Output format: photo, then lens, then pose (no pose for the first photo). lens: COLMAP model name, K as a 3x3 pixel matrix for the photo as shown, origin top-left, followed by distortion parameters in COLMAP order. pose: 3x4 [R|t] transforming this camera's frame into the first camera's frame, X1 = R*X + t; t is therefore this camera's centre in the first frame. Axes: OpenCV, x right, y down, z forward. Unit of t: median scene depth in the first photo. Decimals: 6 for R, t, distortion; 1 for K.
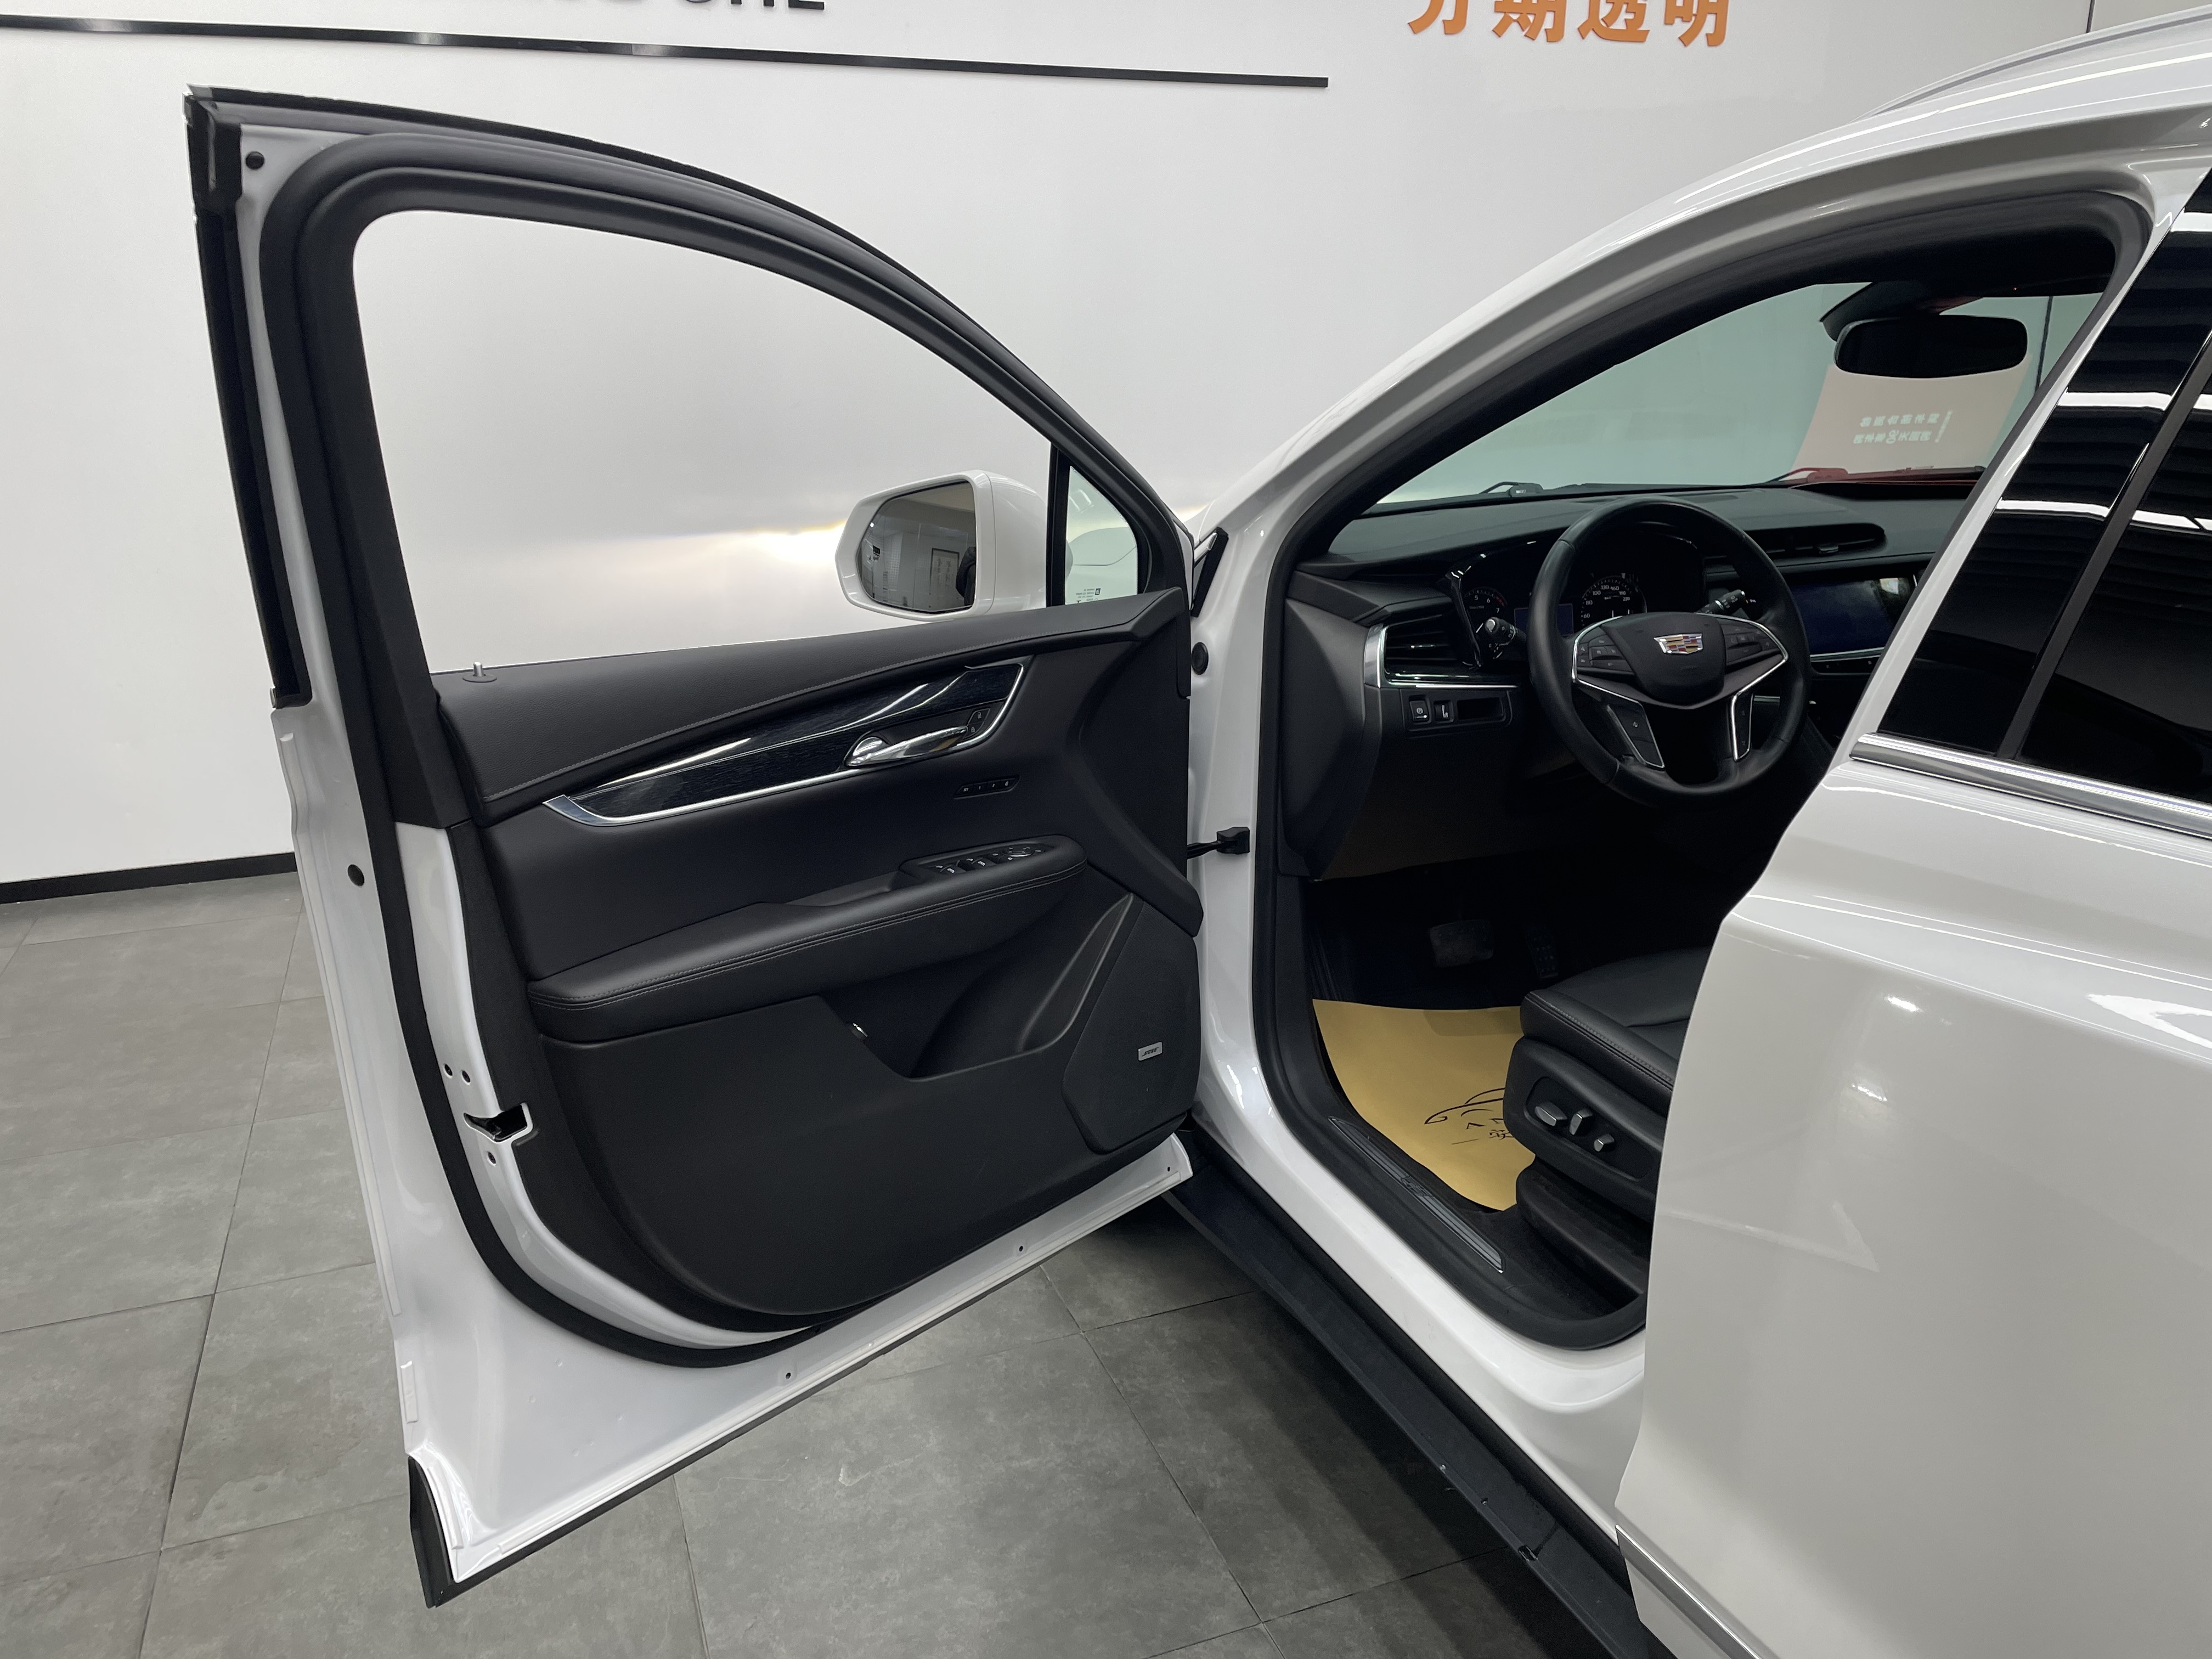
lens RADIAL K [[1652.5, 0, 1102.0], [0, 1652.5, 804.2], [0, 0, 1]] dist [0.094720, -0.141317]
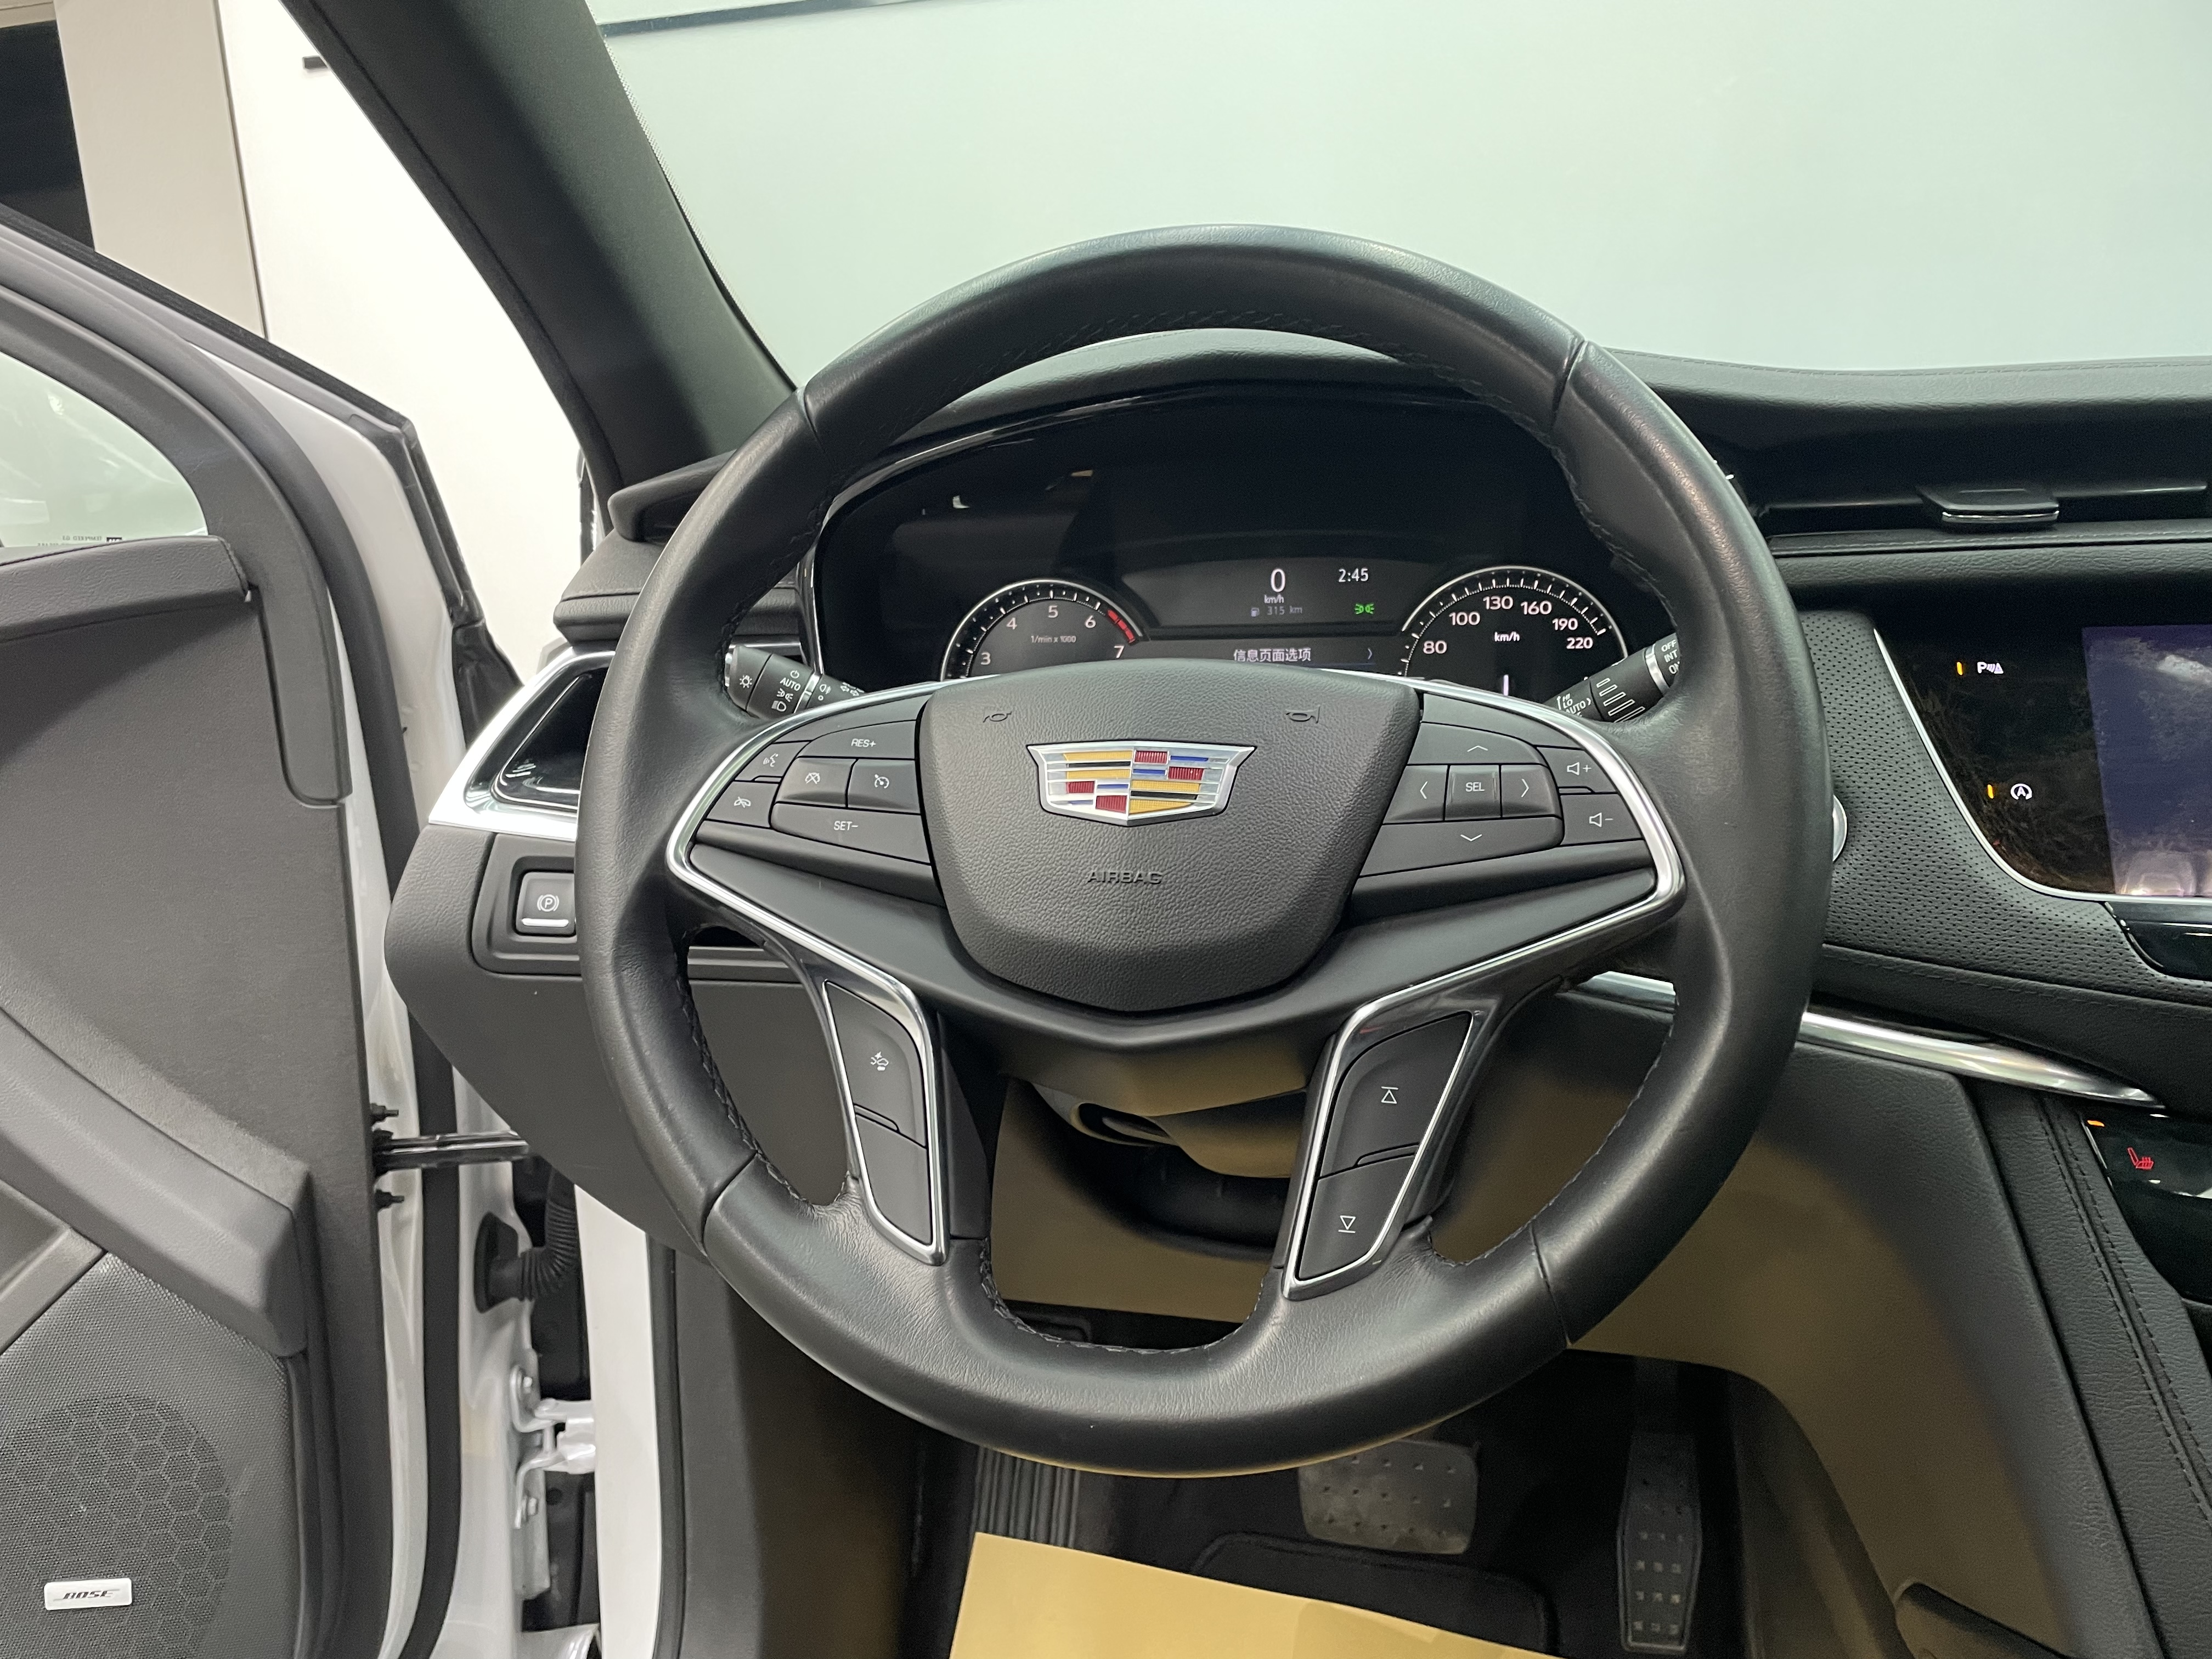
lens RADIAL K [[1669.0, 0, 1091.0], [0, 1669.0, 839.8], [0, 0, 1]] dist [0.080049, -0.110322]
pose [[0.807467, 0.110327, -0.579504, 0.475832], [-0.129163, 0.991584, 0.008807, -0.085946], [0.575599, 0.067739, 0.814922, 0.769265]]
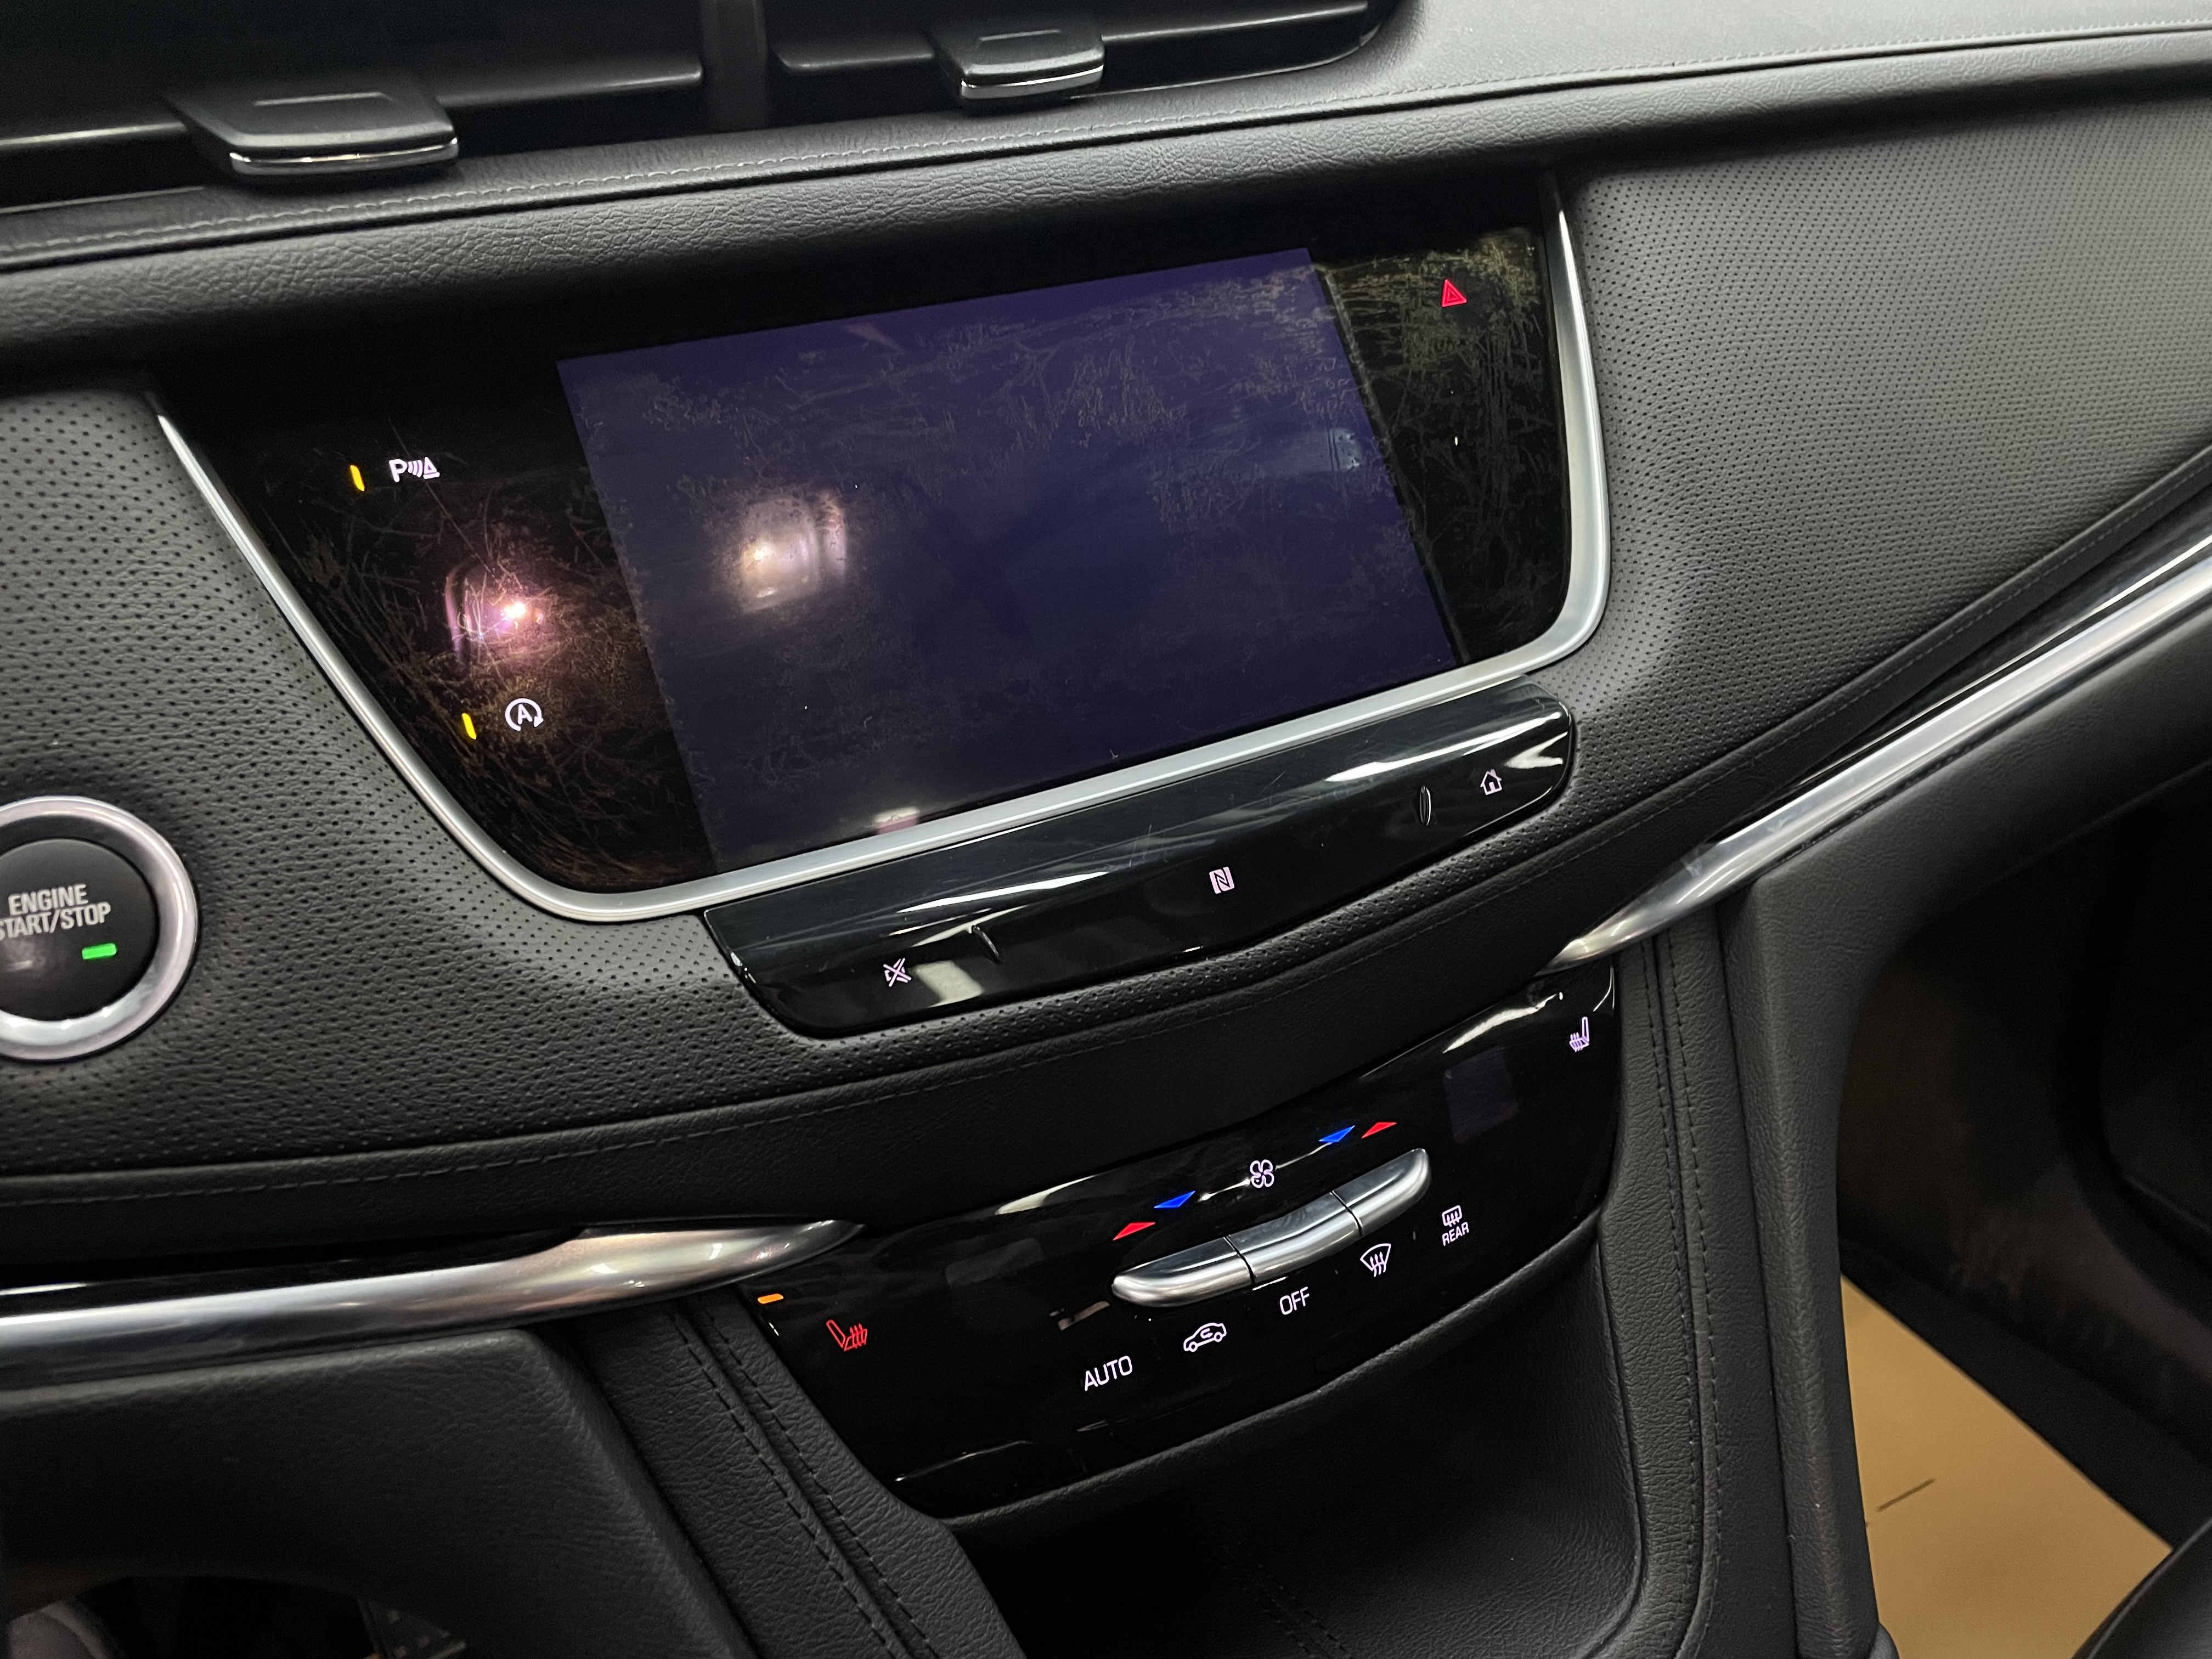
lens RADIAL K [[1652.5, 0, 1102.0], [0, 1652.5, 804.2], [0, 0, 1]] dist [0.094720, -0.141317]
pose [[0.991708, -0.075680, 0.103863, 0.471501], [0.050585, 0.972843, 0.225870, -0.135104], [-0.118136, -0.218744, 0.968605, 0.939102]]
